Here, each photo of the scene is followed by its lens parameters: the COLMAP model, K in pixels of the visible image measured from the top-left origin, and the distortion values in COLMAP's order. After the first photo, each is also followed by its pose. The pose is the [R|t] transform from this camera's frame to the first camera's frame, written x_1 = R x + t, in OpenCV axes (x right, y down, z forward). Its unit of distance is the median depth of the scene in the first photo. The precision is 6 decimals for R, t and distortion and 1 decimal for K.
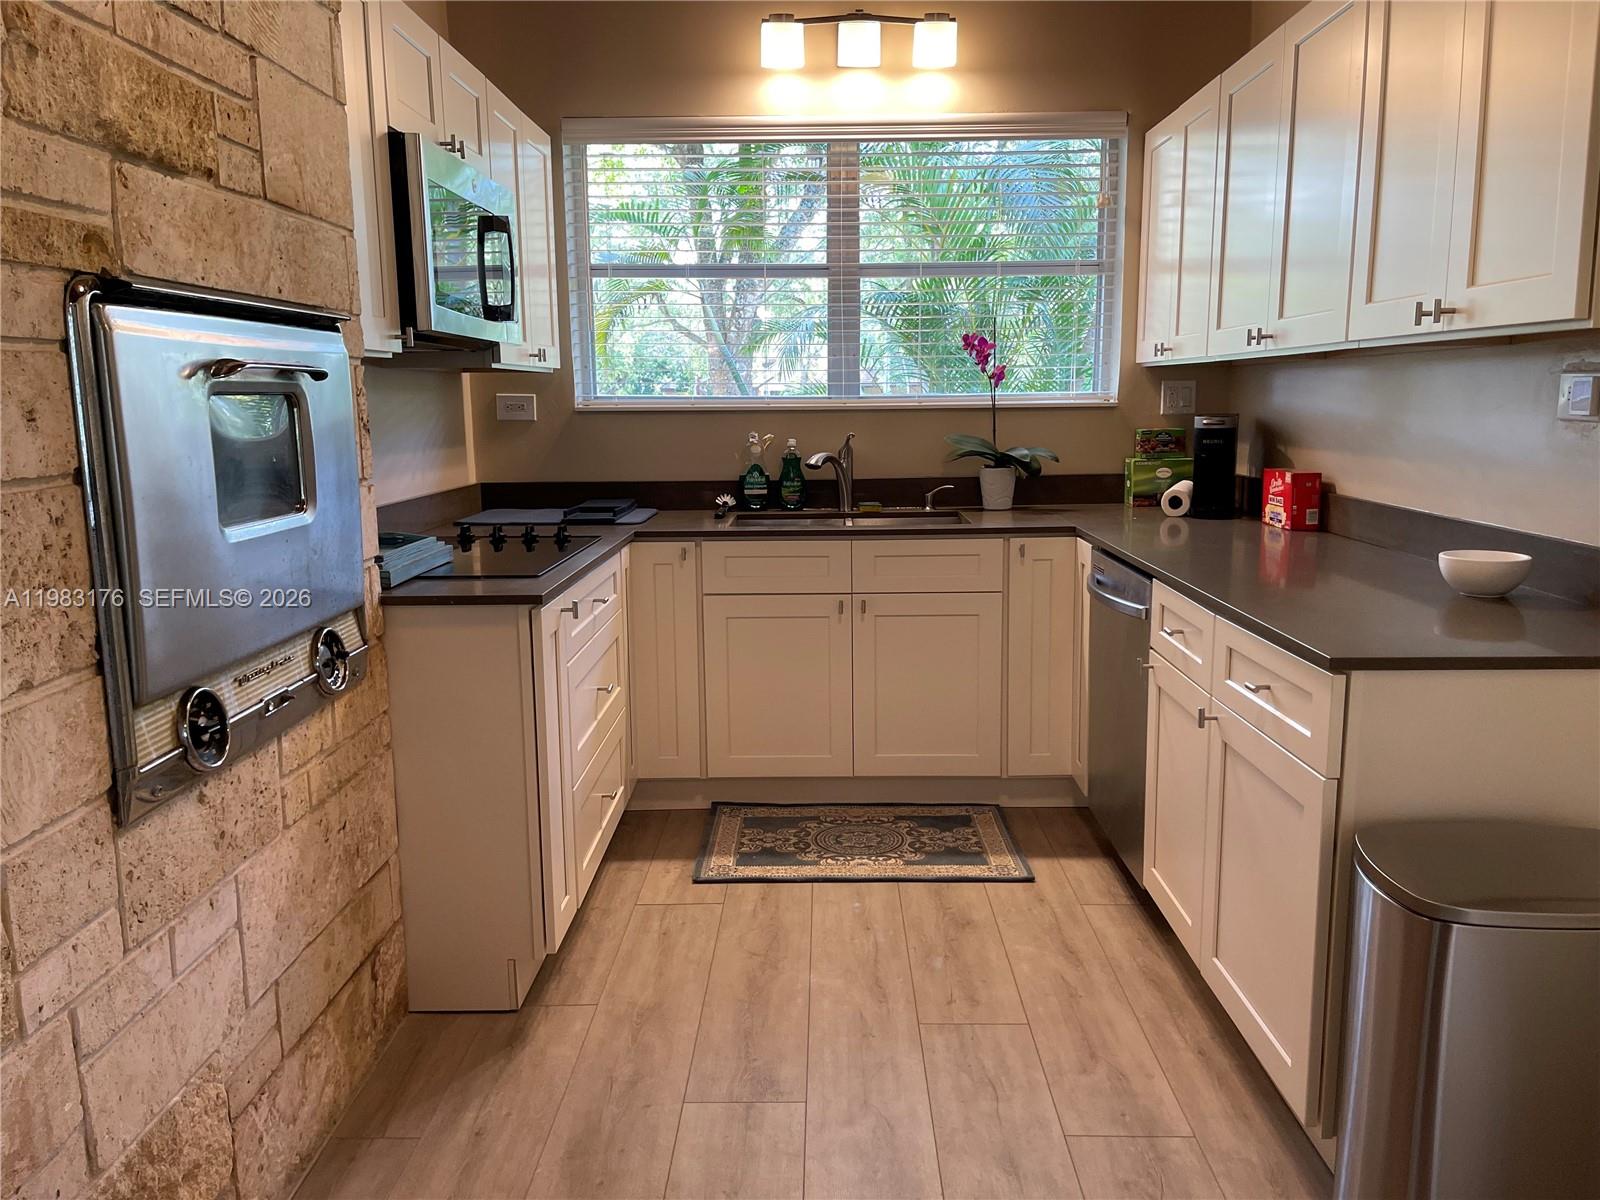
lens RADIAL K [[1217.7, 0, 771.7], [0, 1217.7, 614.3], [0, 0, 1]] dist [0.007182, 0.002449]
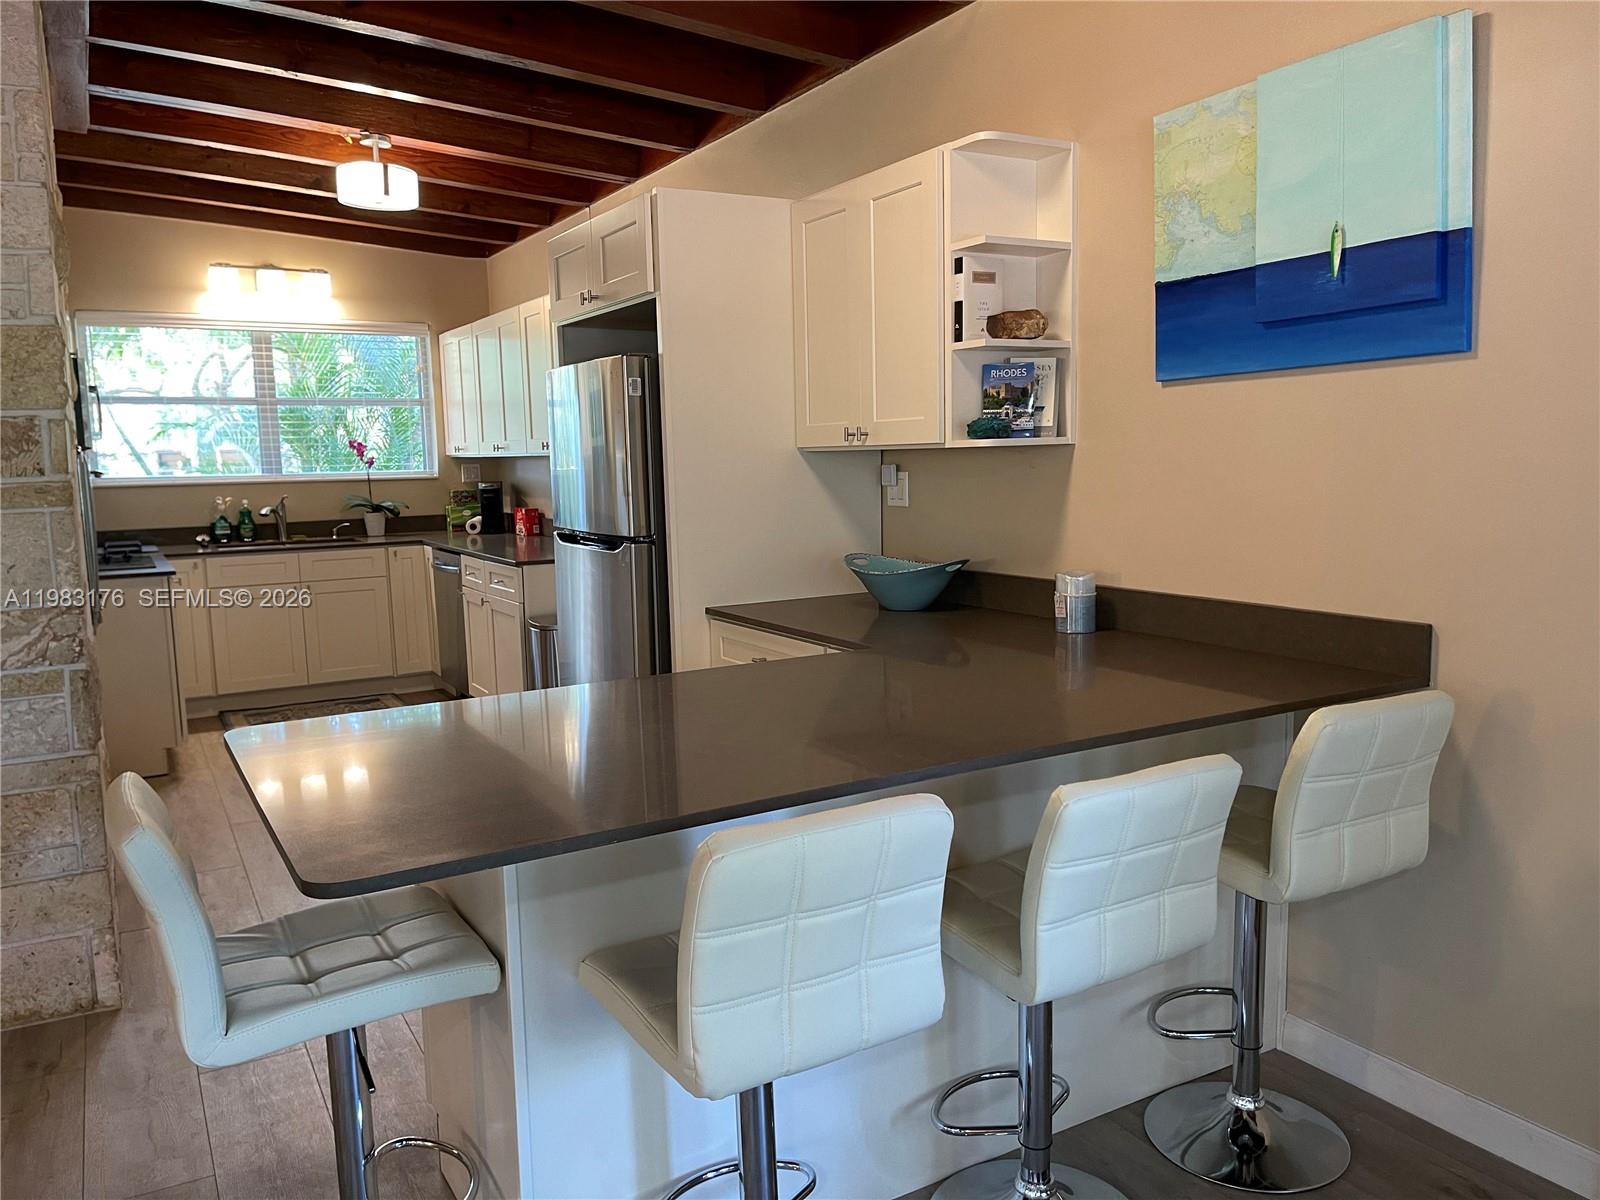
lens RADIAL K [[1205.6, 0, 809.3], [0, 1205.6, 597.9], [0, 0, 1]] dist [0.082841, -0.114409]
pose [[0.845755, -0.070547, 0.528887, -0.238505], [0.105078, 0.993831, -0.035467, 0.140571], [-0.523123, 0.085571, 0.847951, -0.880138]]
